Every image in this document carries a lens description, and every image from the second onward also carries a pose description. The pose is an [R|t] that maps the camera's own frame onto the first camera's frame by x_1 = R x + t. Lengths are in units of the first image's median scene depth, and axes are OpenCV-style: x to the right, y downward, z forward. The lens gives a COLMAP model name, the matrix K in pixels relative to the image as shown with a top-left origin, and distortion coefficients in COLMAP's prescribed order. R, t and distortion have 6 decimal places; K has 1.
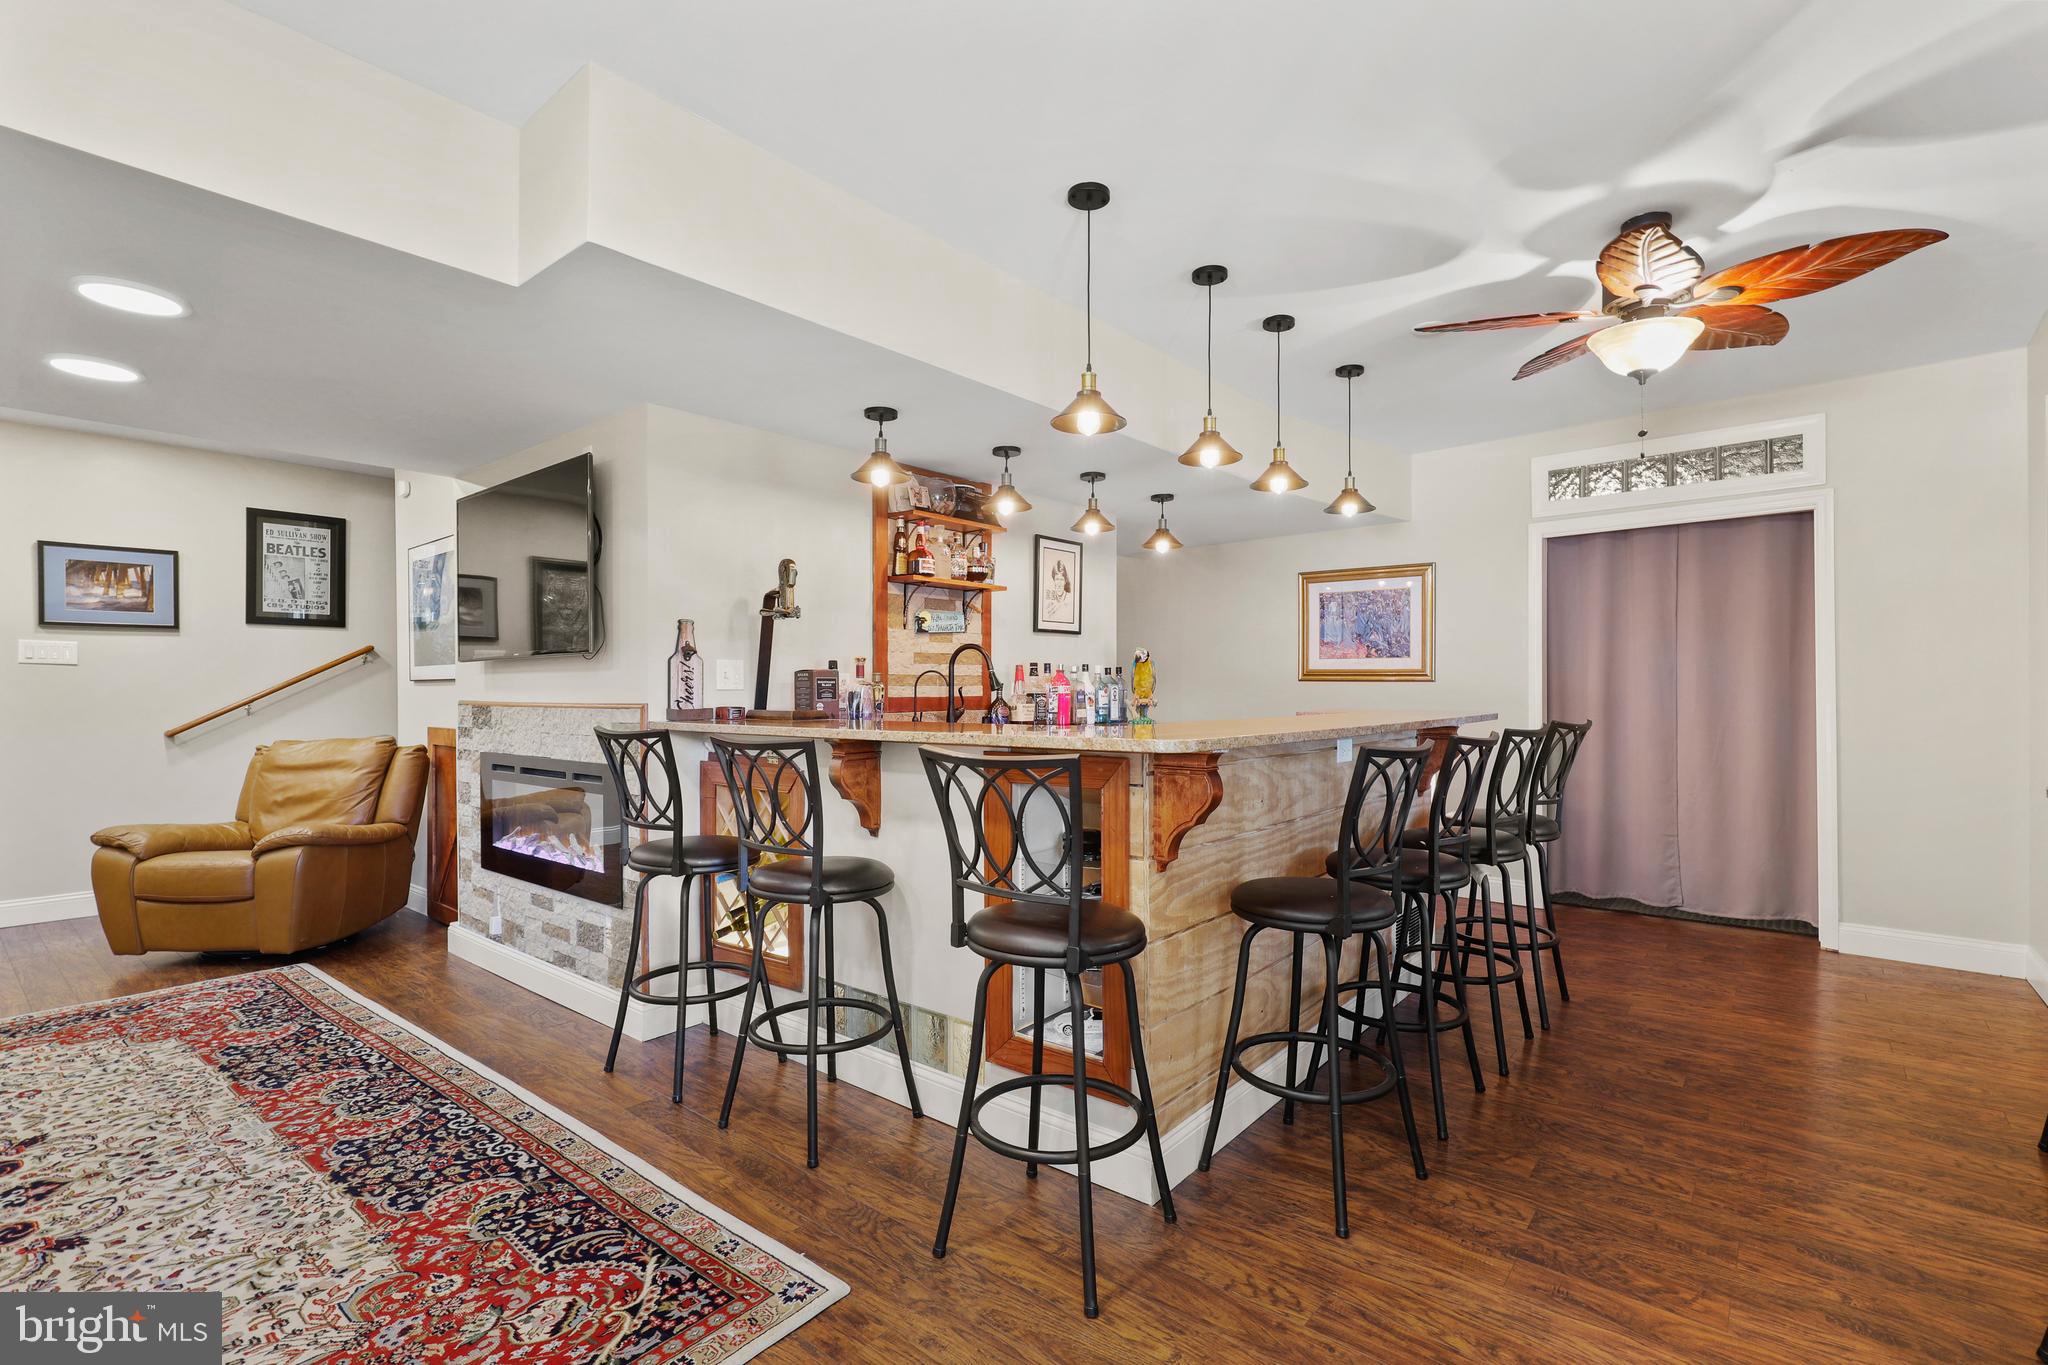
lens RADIAL K [[935.5, 0, 1028.6], [0, 935.5, 691.1], [0, 0, 1]] dist [-0.000710, 0.001660]
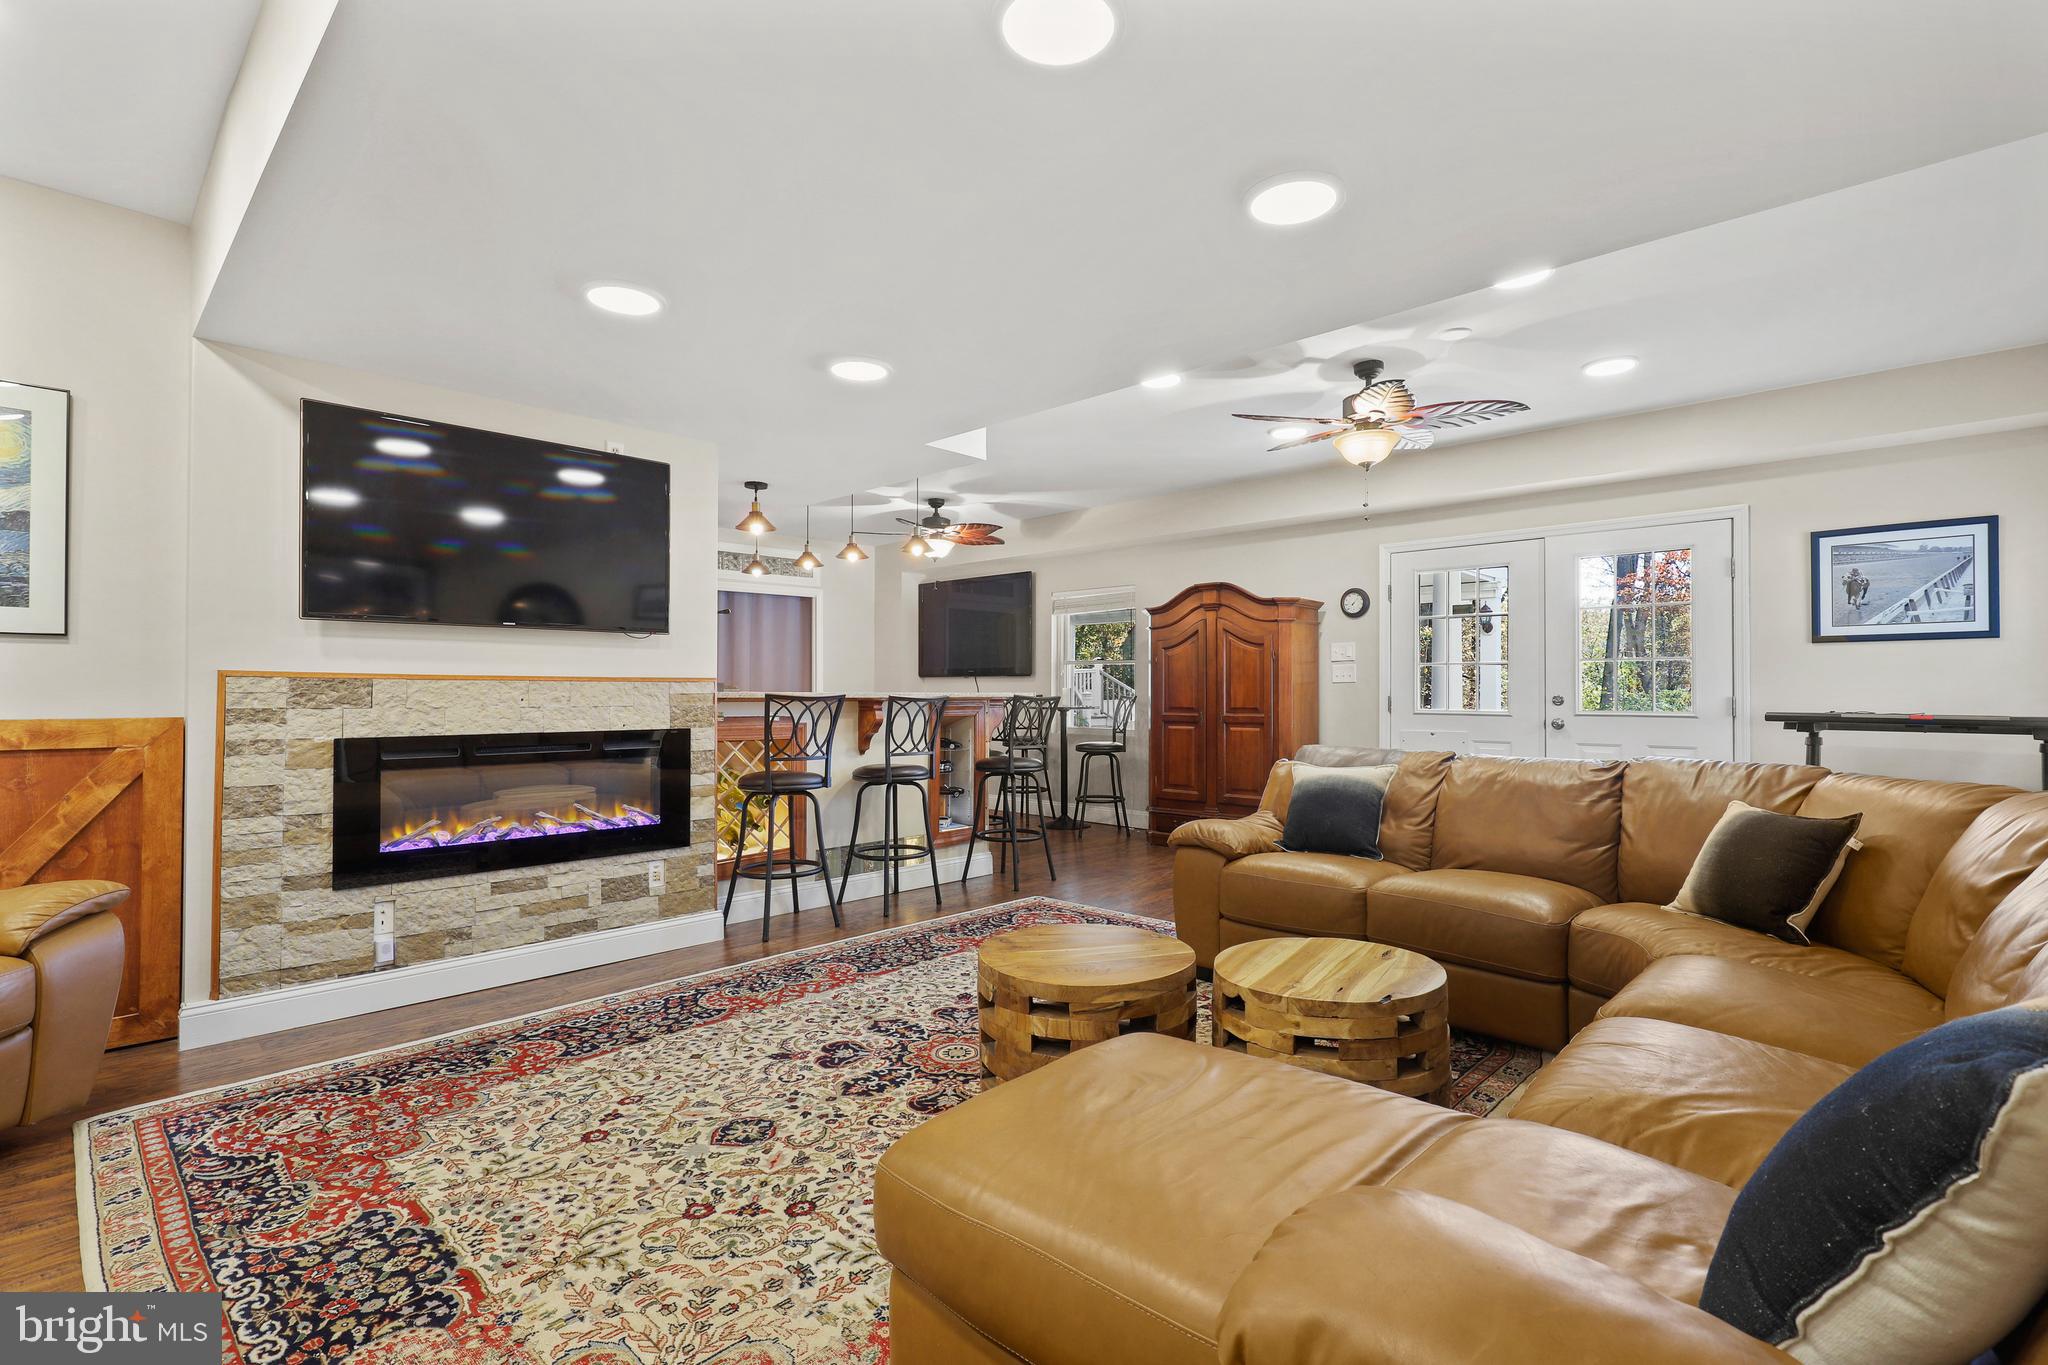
lens RADIAL K [[935.5, 0, 1029.9], [0, 935.5, 681.5], [0, 0, 1]] dist [-0.000710, 0.001660]
pose [[0.071155, 0.015511, 0.997345, -2.163590], [0.001597, 0.999876, -0.015665, 0.050133], [-0.997464, 0.002707, 0.071121, 0.621789]]
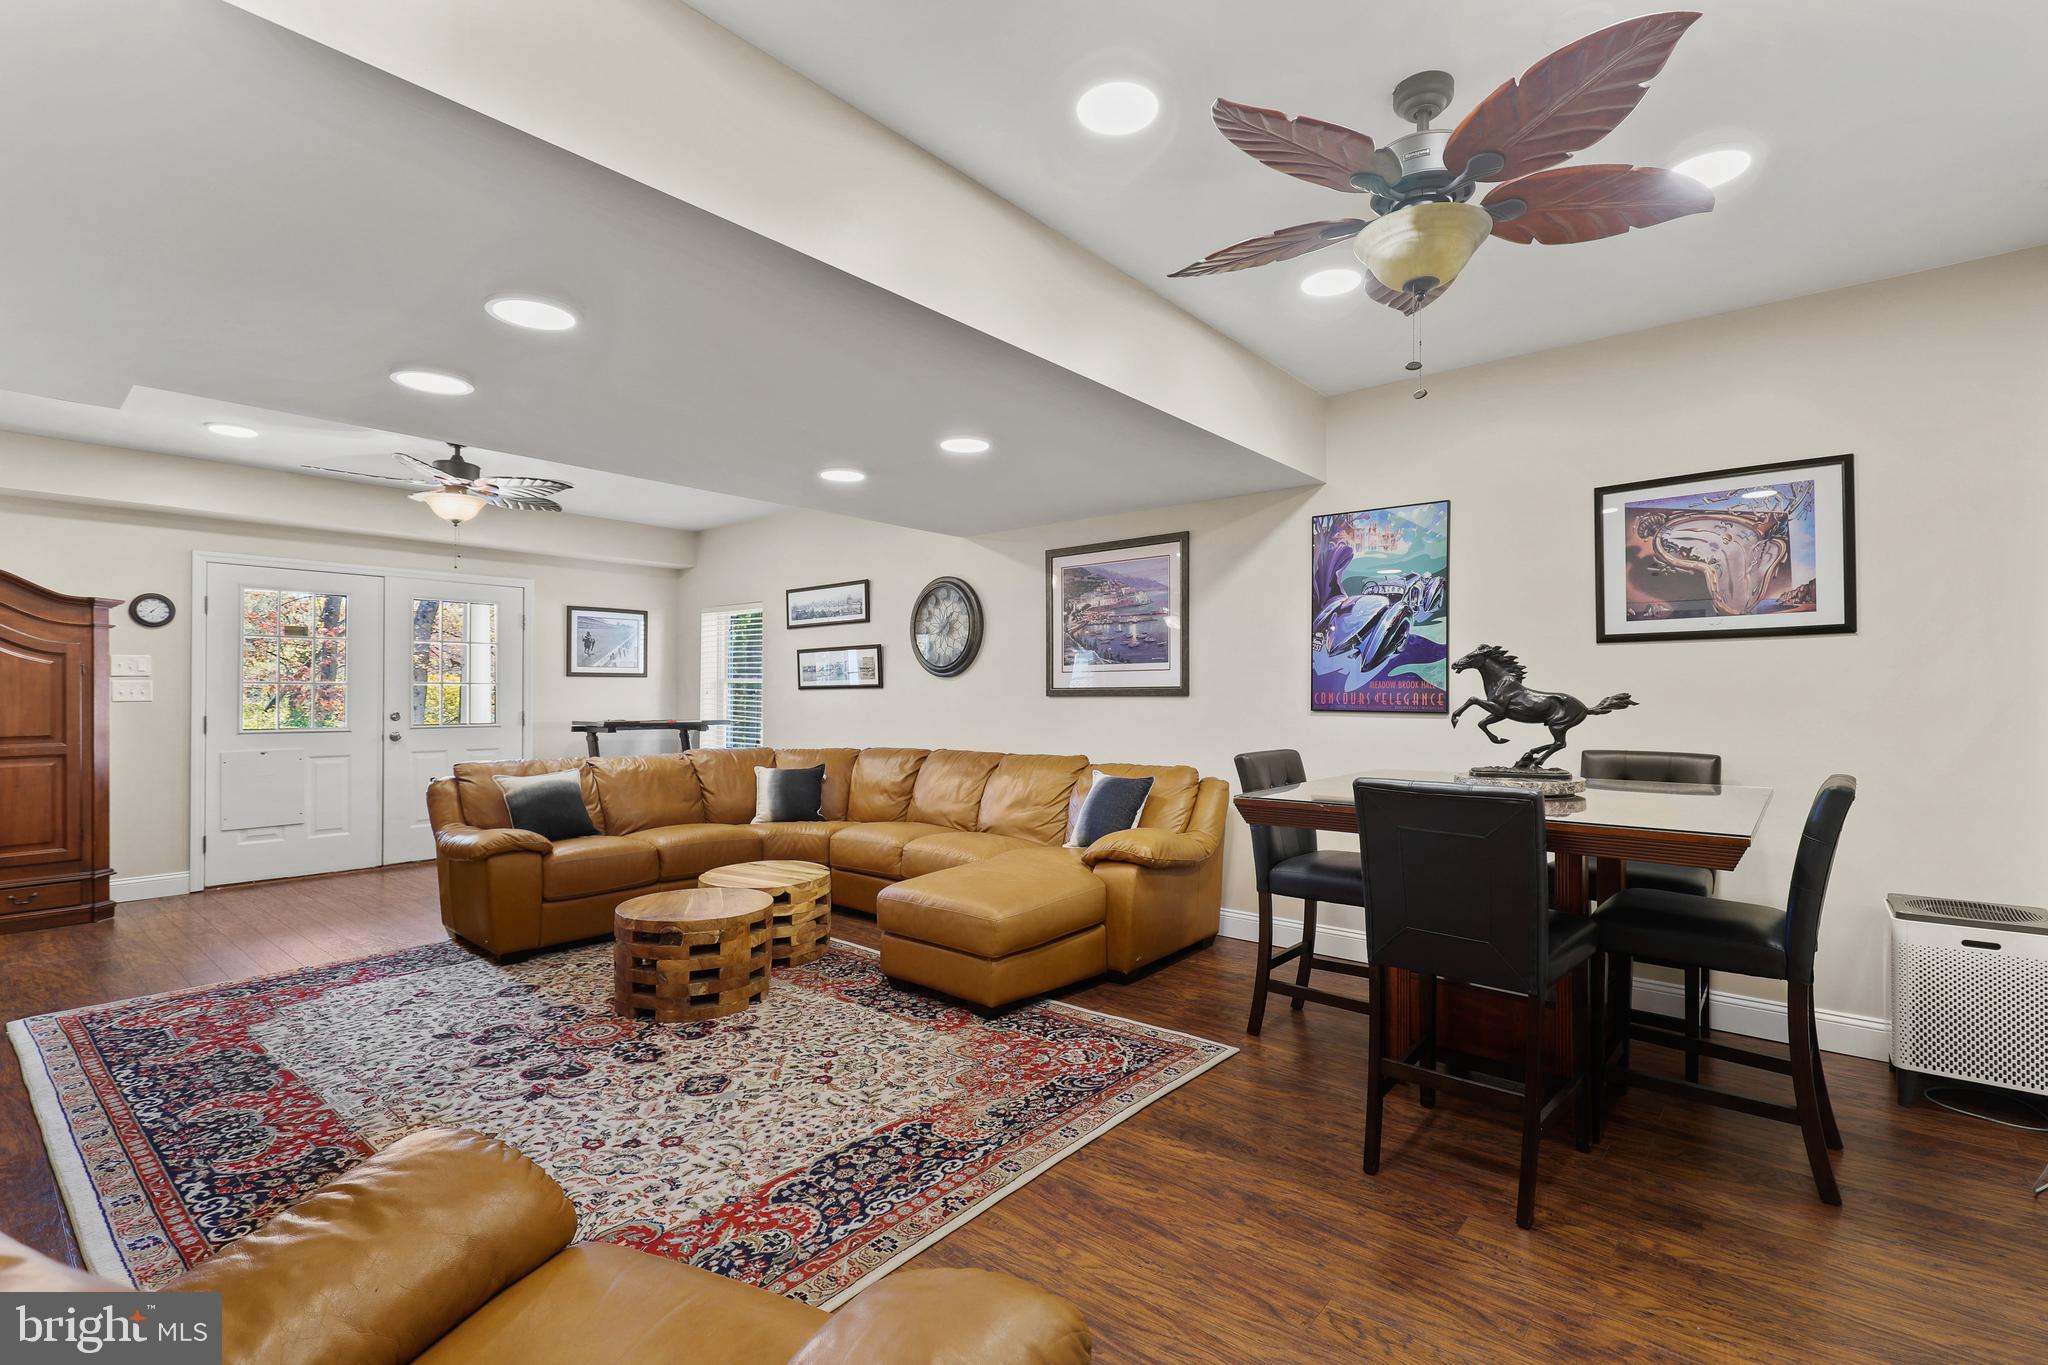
lens RADIAL K [[935.5, 0, 1026.5], [0, 935.5, 688.4], [0, 0, 1]] dist [-0.000710, 0.001660]
pose [[-0.999819, 0.004107, 0.018589, -1.675490], [0.004059, 0.999988, -0.002617, -0.002651], [-0.018599, -0.002541, -0.999824, 2.110858]]
